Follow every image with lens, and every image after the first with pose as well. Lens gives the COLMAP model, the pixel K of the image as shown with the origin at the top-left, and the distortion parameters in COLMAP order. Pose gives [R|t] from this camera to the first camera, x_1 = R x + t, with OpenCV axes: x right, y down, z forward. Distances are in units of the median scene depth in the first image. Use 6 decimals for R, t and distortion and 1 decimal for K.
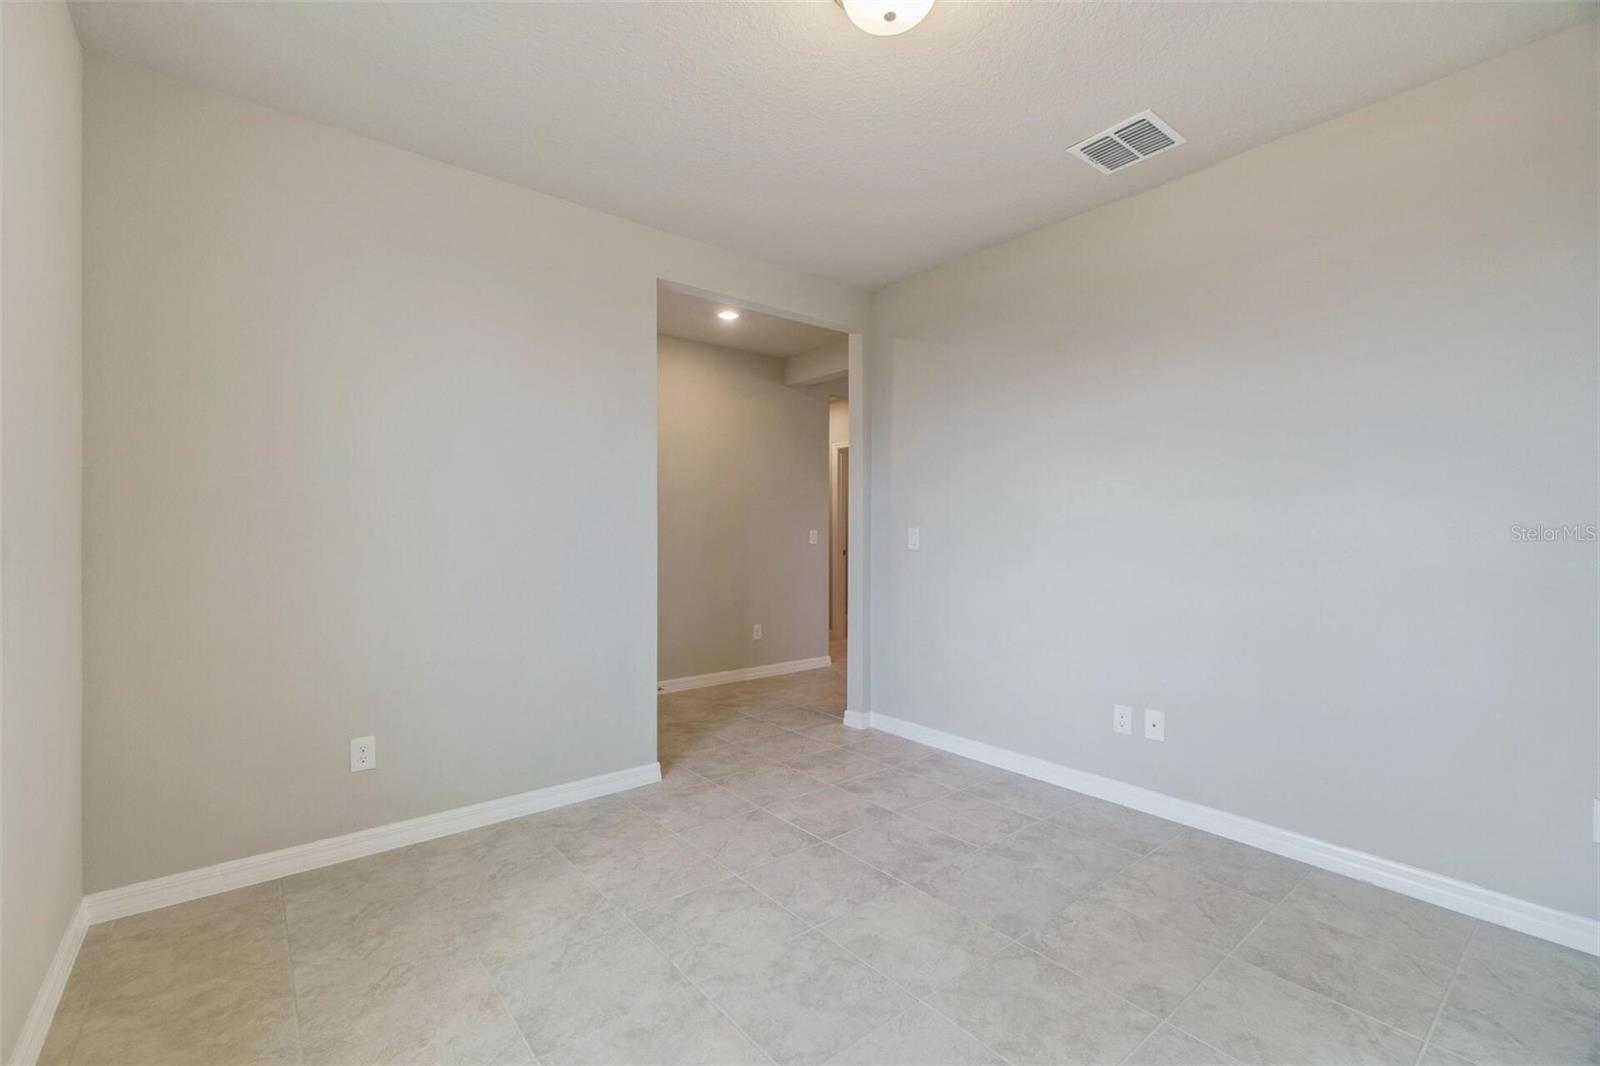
lens RADIAL K [[695.9, 0, 783.8], [0, 695.9, 536.0], [0, 0, 1]] dist [-0.002702, -0.000167]
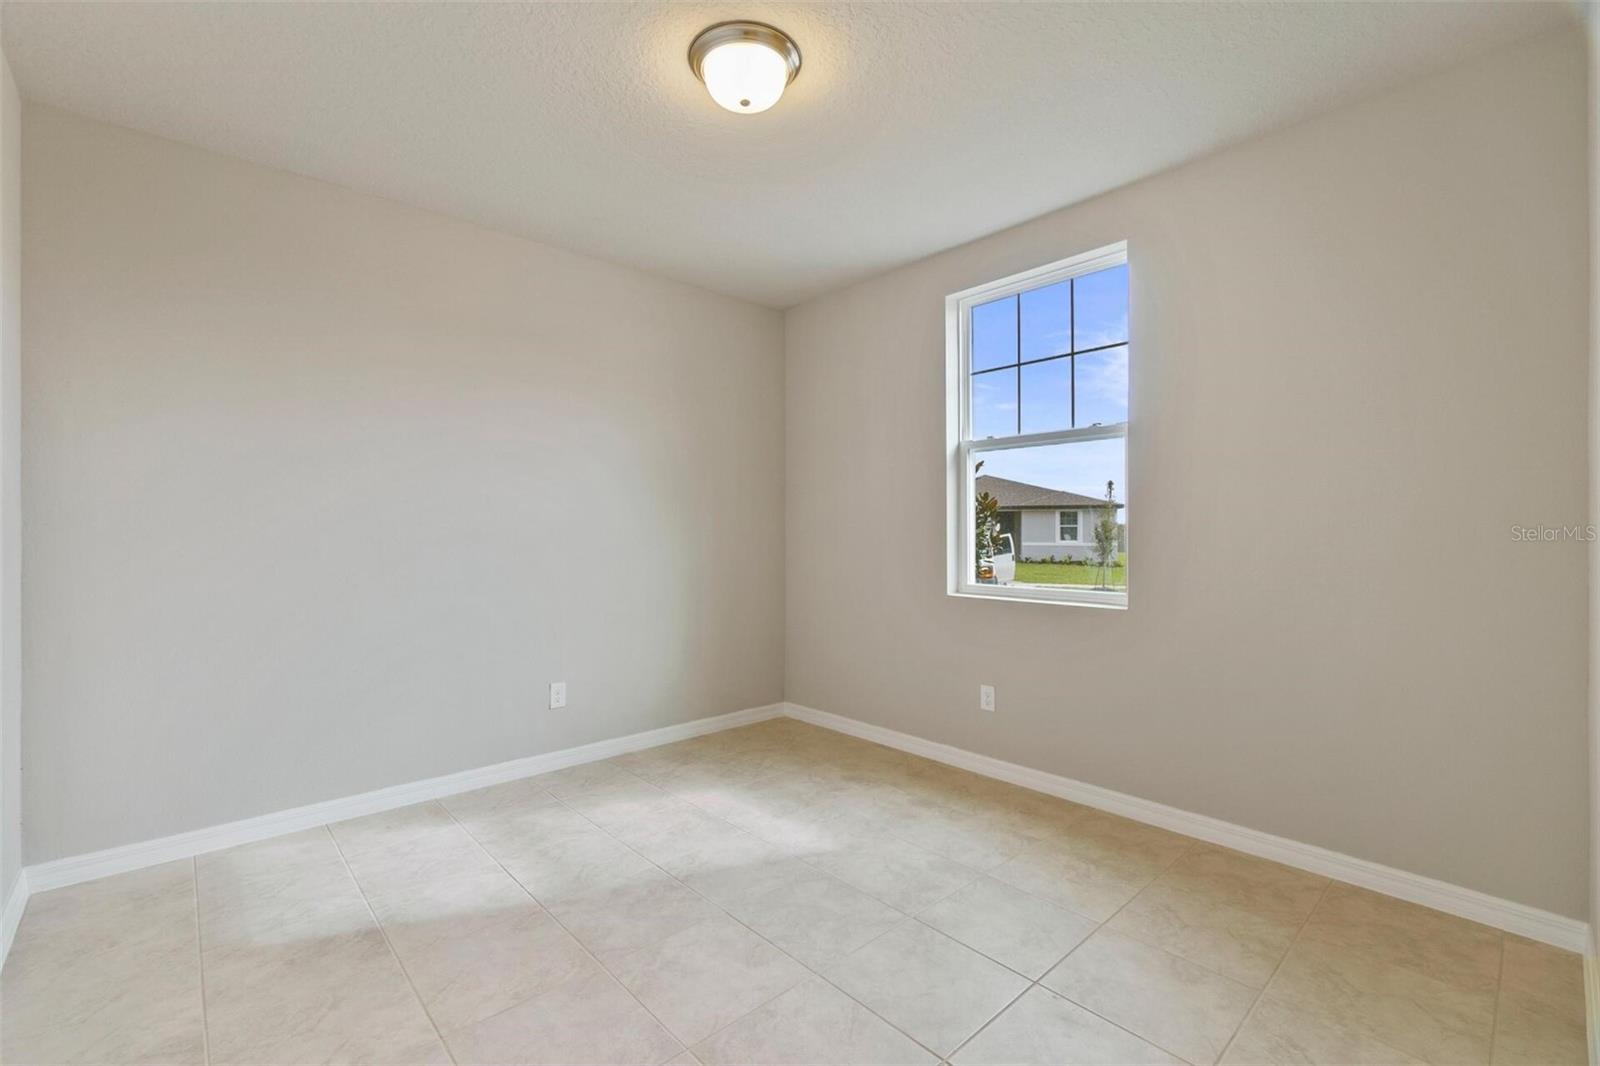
lens RADIAL K [[695.9, 0, 783.8], [0, 695.9, 536.0], [0, 0, 1]] dist [-0.002702, -0.000167]
pose [[-0.998340, -0.000331, -0.057599, 0.149007], [-0.000557, 0.999992, 0.003898, -0.009229], [0.057597, 0.003923, -0.998332, 2.077958]]
